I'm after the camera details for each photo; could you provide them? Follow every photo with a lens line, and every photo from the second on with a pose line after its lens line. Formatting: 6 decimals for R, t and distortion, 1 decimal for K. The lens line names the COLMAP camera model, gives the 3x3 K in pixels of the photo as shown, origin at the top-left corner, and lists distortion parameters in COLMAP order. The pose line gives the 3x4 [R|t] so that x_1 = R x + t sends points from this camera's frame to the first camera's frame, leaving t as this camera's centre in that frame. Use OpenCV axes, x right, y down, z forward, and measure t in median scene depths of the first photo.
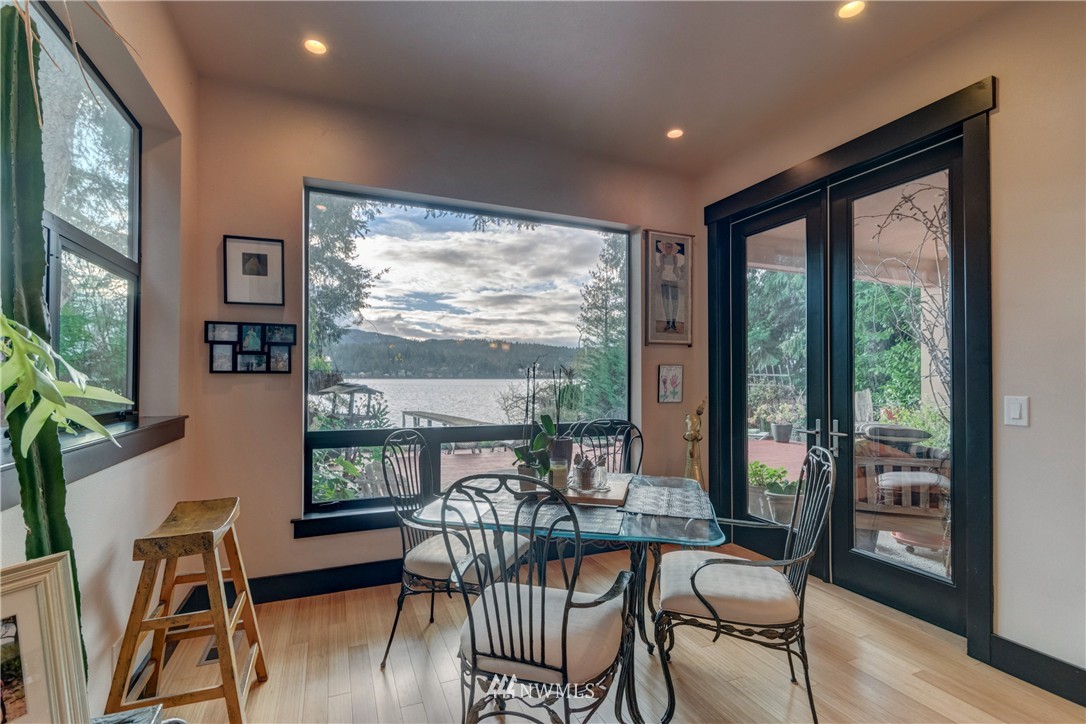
lens RADIAL K [[497.0, 0, 530.3], [0, 497.0, 368.2], [0, 0, 1]] dist [-0.000828, -0.000332]
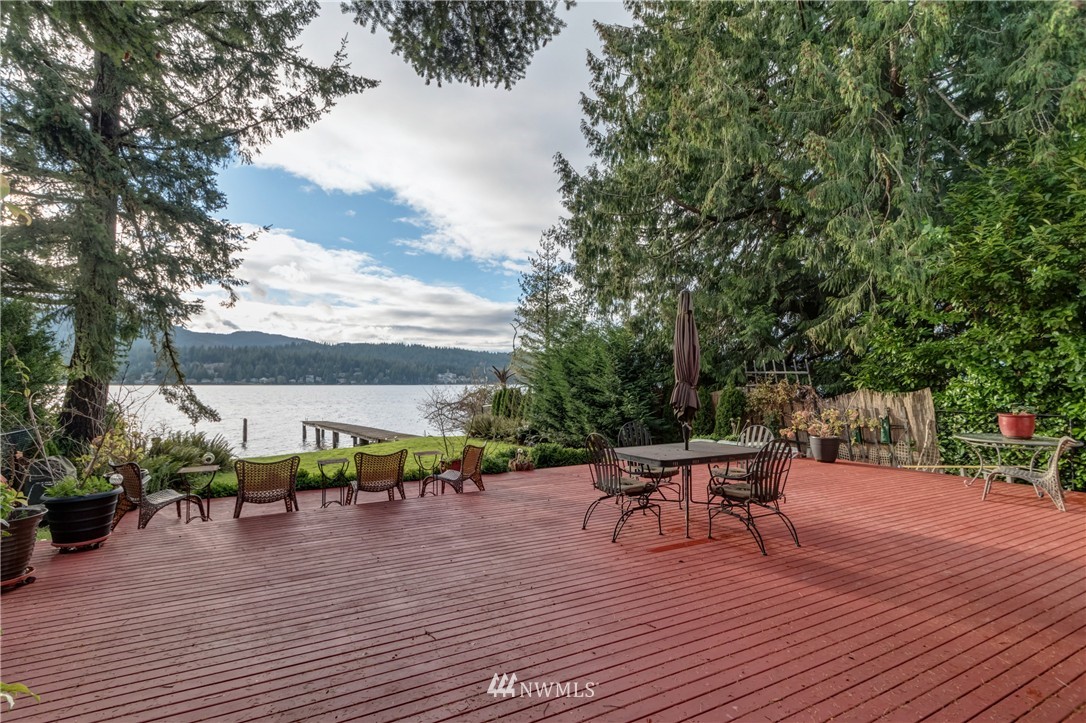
lens RADIAL K [[497.0, 0, 530.3], [0, 497.0, 367.7], [0, 0, 1]] dist [-0.000828, -0.000332]
pose [[0.986993, 0.002888, 0.160737, -0.123976], [-0.000791, 0.999914, -0.013108, 0.059798], [-0.160761, 0.012810, 0.986910, 1.044408]]
